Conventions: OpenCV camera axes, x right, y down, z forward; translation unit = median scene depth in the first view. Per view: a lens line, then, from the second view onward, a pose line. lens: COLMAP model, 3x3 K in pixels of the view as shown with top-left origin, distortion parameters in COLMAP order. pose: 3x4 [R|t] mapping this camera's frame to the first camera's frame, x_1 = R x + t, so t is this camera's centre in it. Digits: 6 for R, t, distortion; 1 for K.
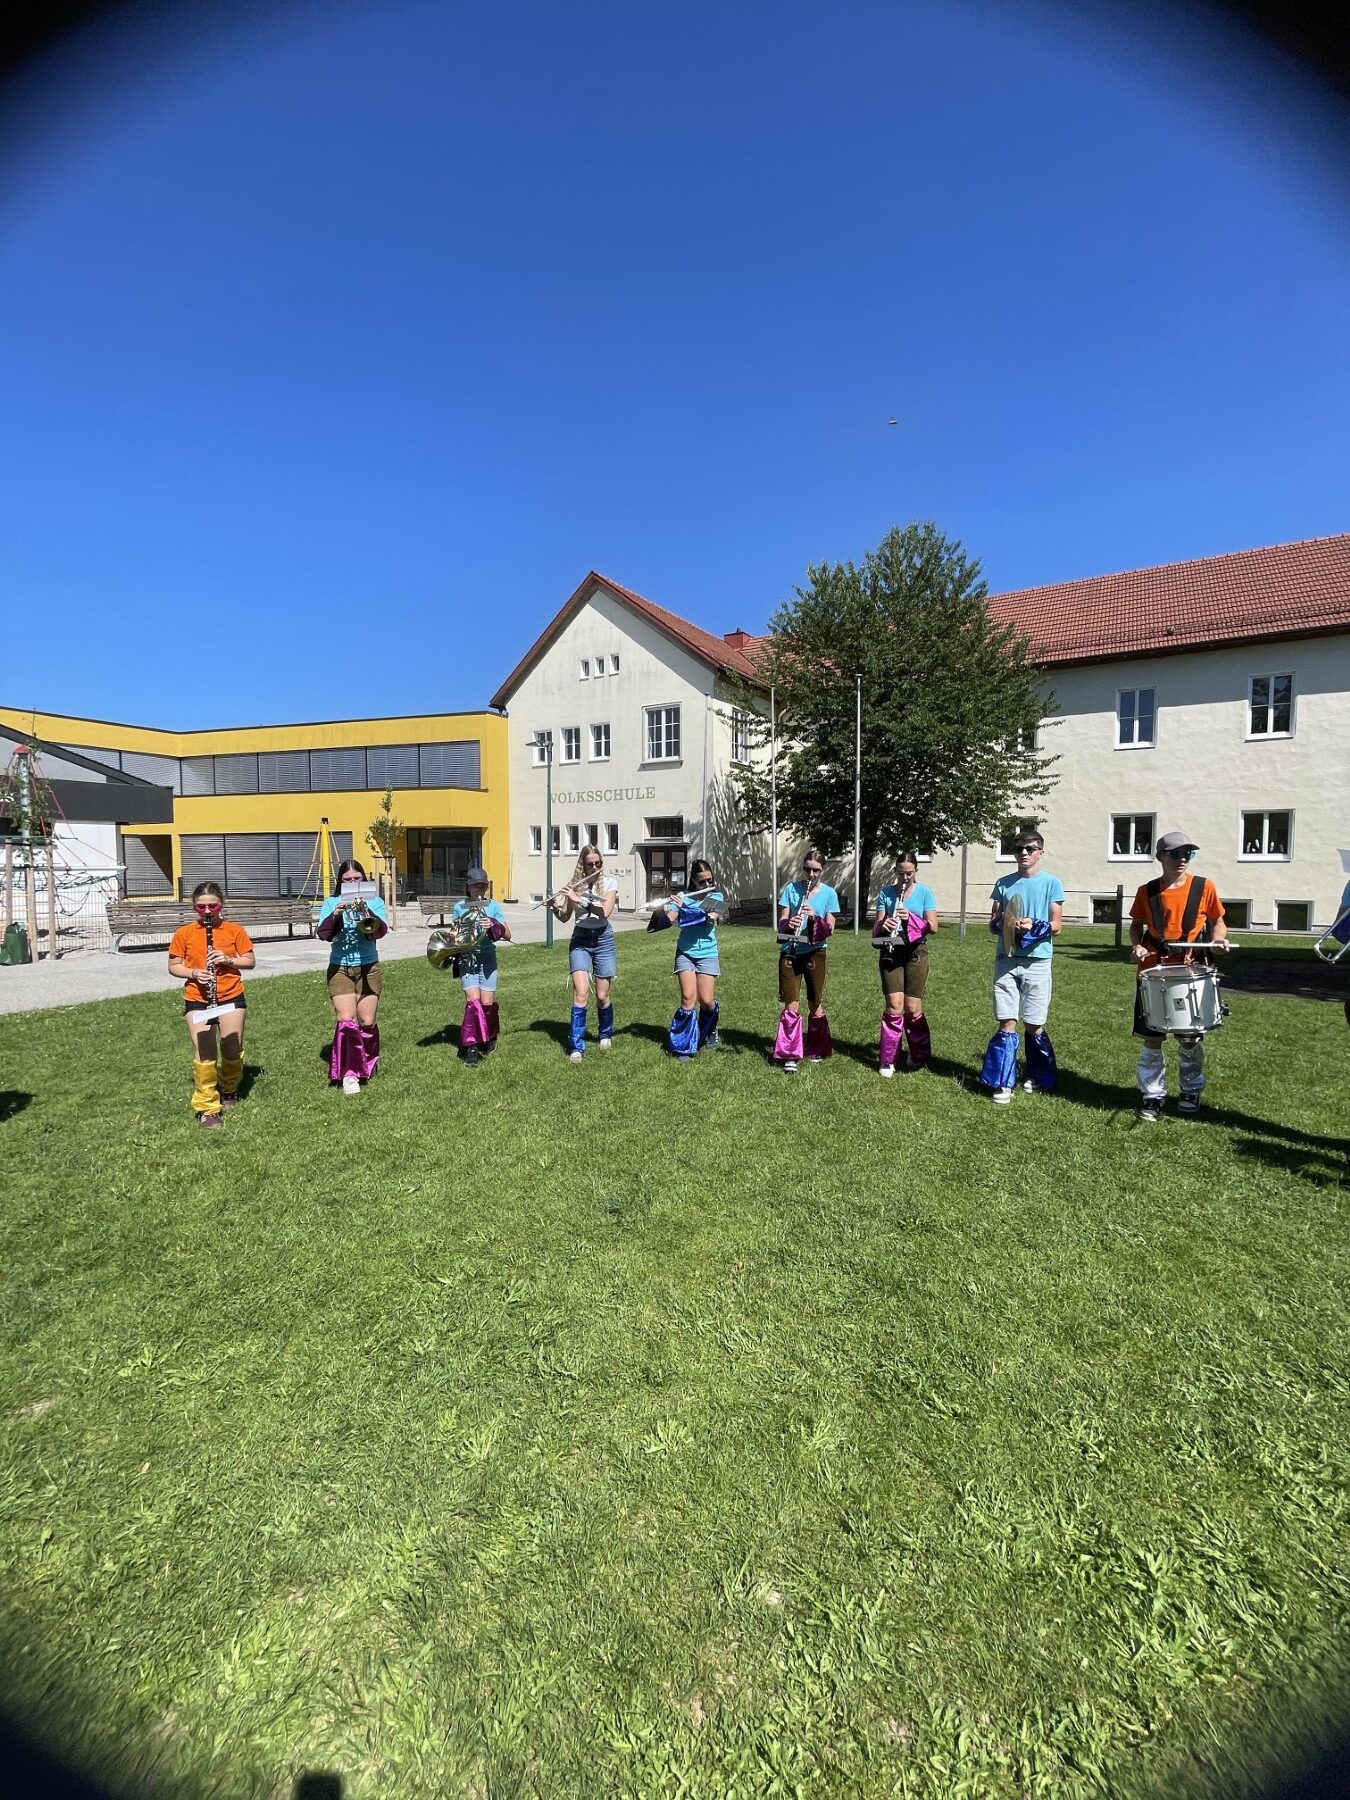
lens RADIAL K [[723.9, 0, 676.2], [0, 723.9, 900.5], [0, 0, 1]] dist [-0.003228, -0.000113]
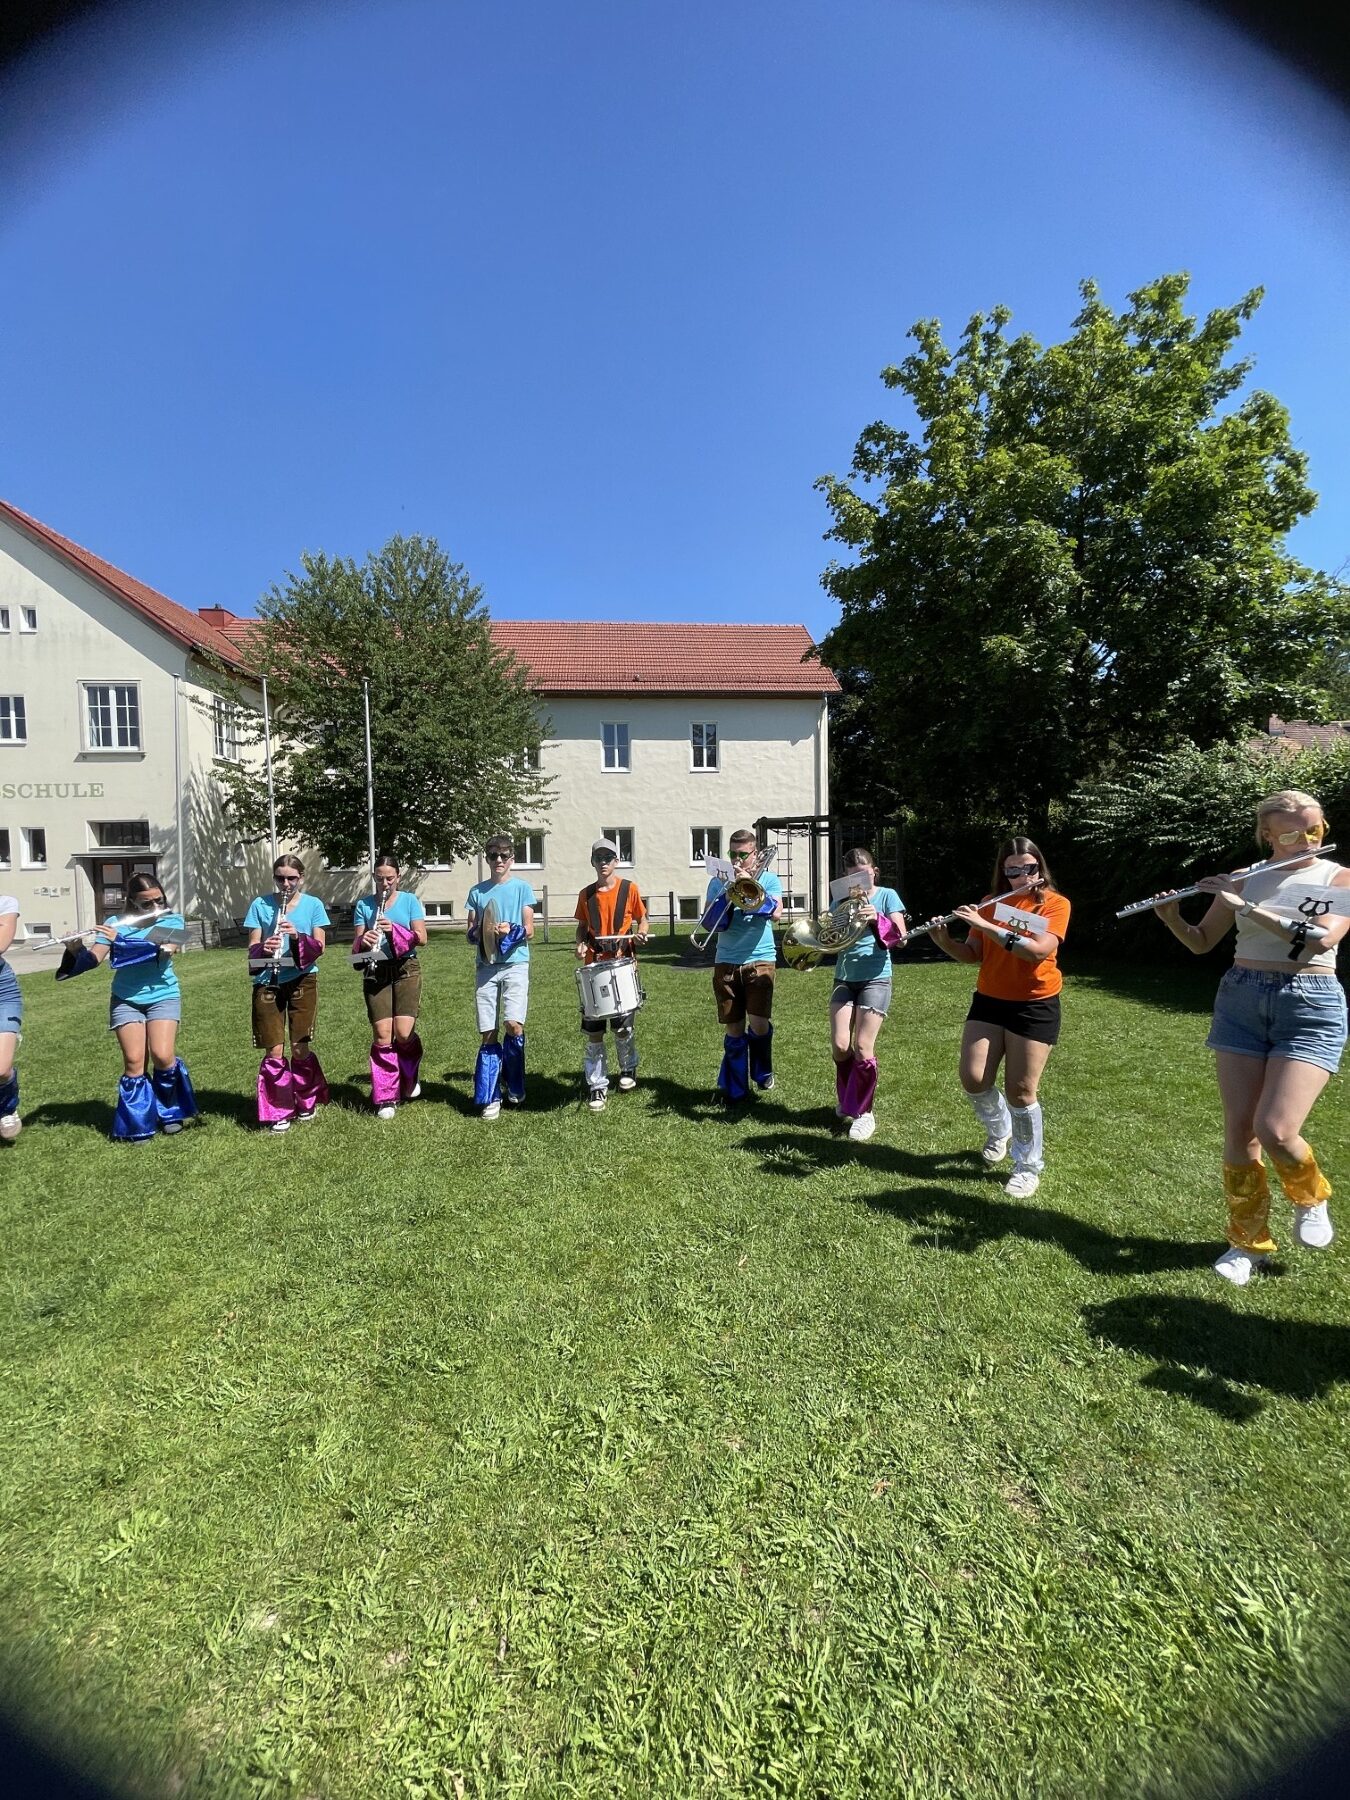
lens RADIAL K [[723.9, 0, 676.2], [0, 723.9, 900.5], [0, 0, 1]] dist [-0.003228, -0.000113]
pose [[0.805091, -0.040834, 0.591745, 0.003546], [0.048579, 0.998815, 0.002831, 0.000839], [-0.591159, 0.026467, 0.806121, -0.012391]]
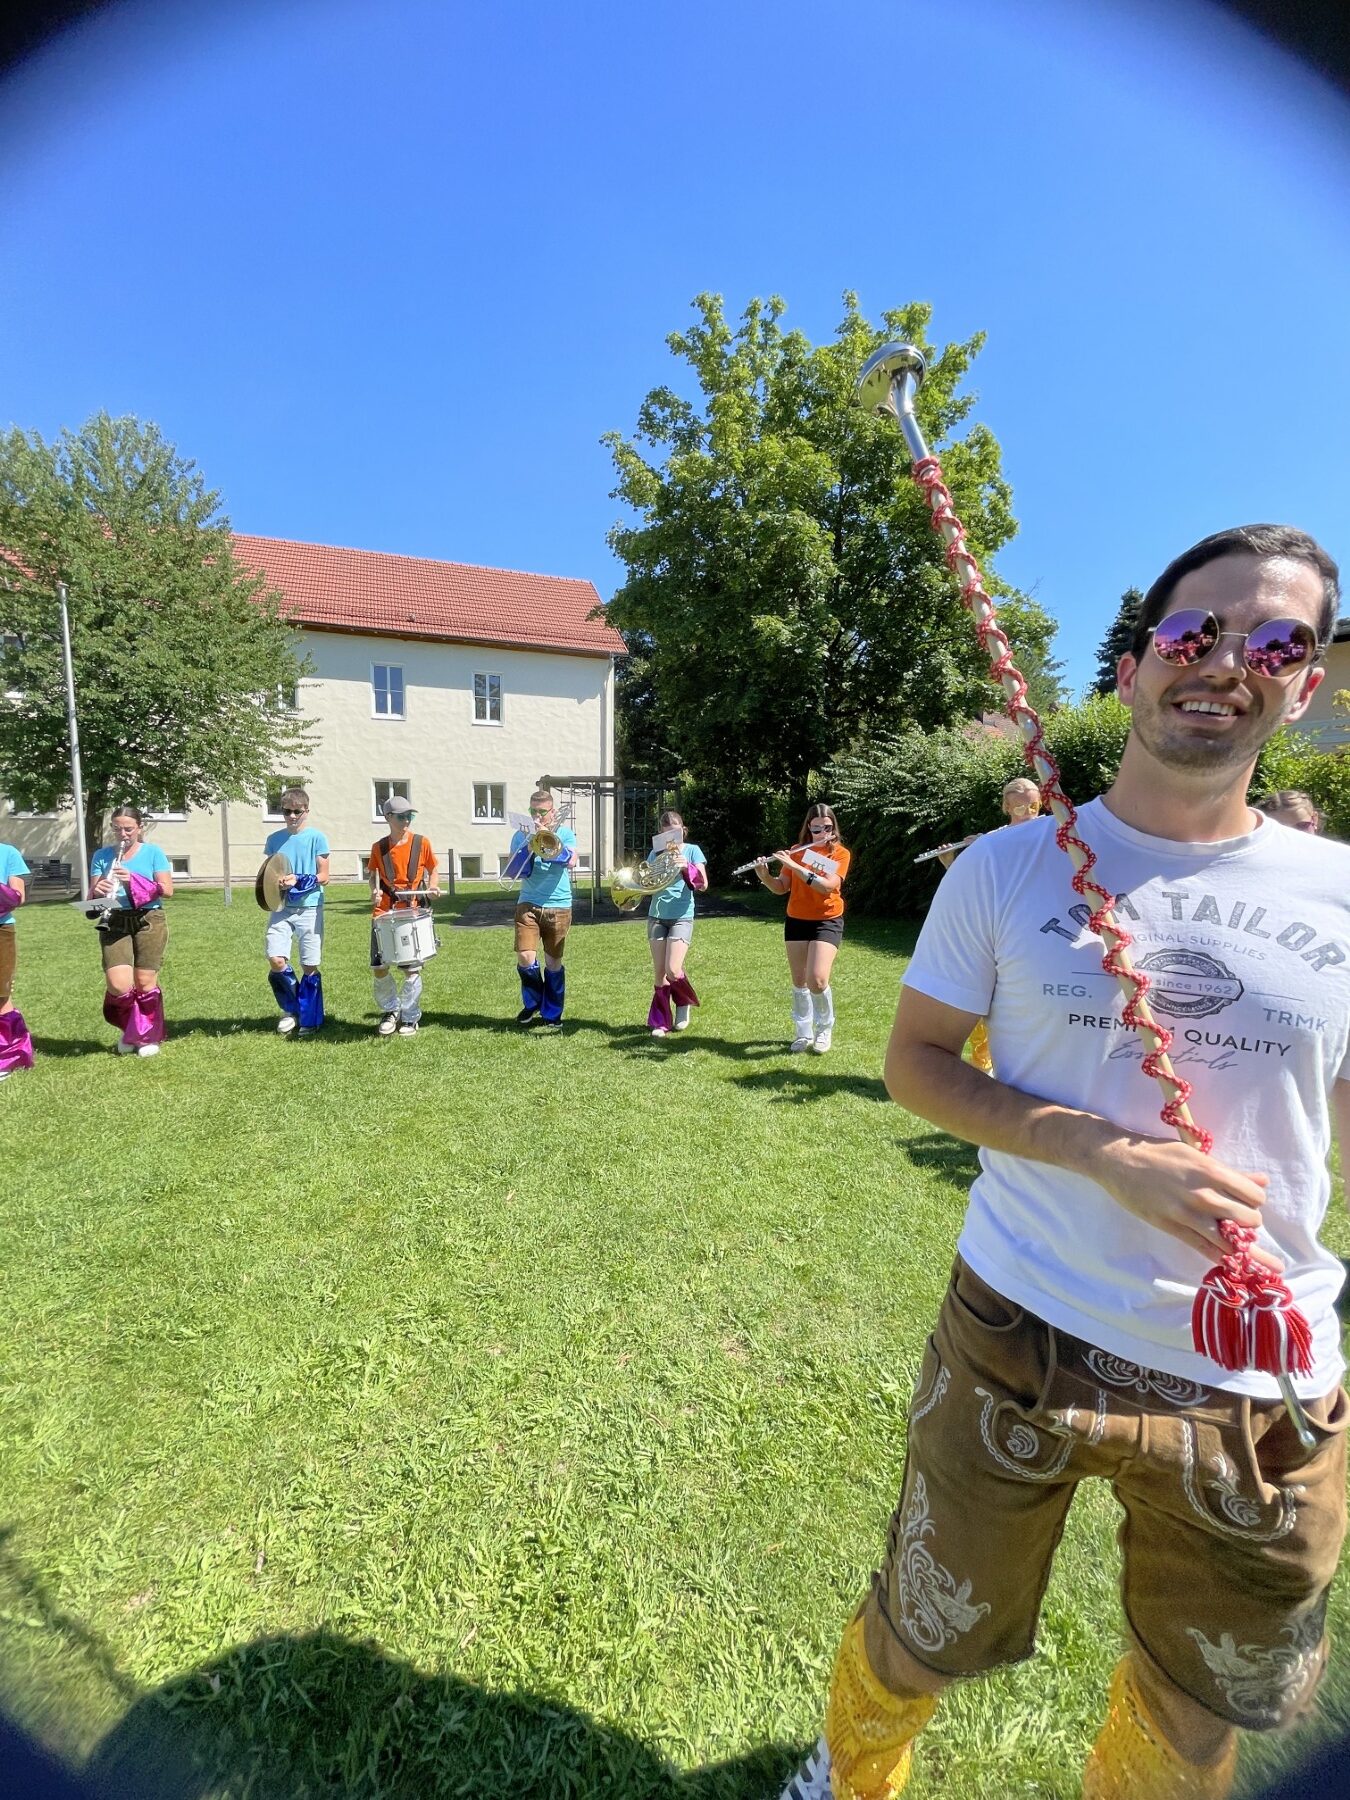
lens RADIAL K [[725.8, 0, 677.6], [0, 725.8, 896.1], [0, 0, 1]] dist [-0.001241, -0.000425]
pose [[0.600930, -0.072176, 0.796036, -0.000286], [0.034220, 0.997325, 0.064595, 0.001938], [-0.798569, -0.011577, 0.601792, -0.023006]]
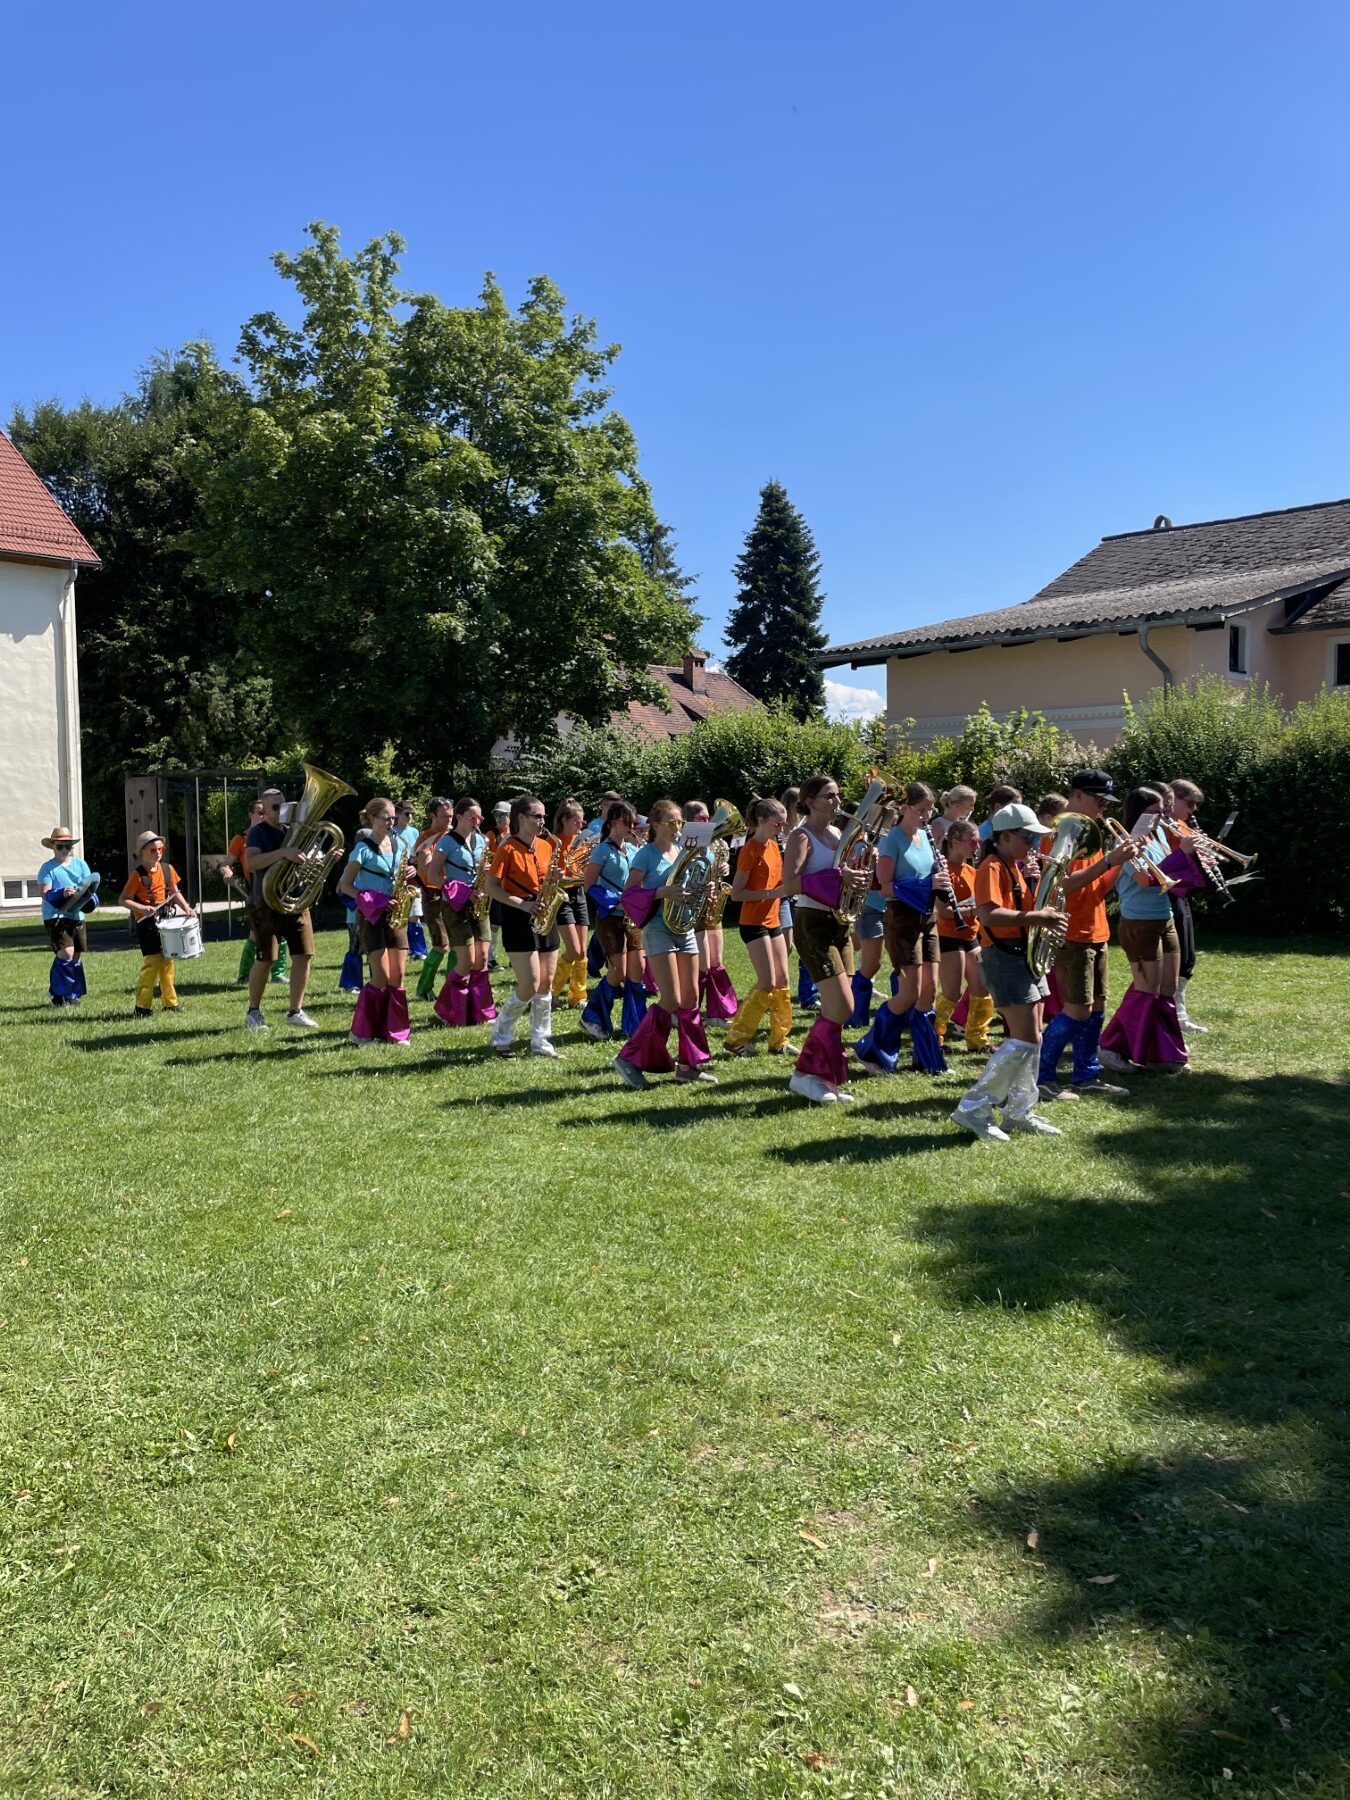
lens RADIAL K [[1388.4, 0, 623.6], [0, 1388.4, 897.4], [0, 0, 1]] dist [0.069142, 0.000508]
pose [[0.213806, -0.055705, 0.975287, -0.651048], [0.067197, 0.996847, 0.042205, 0.008549], [-0.974562, 0.056513, 0.216875, -0.112163]]
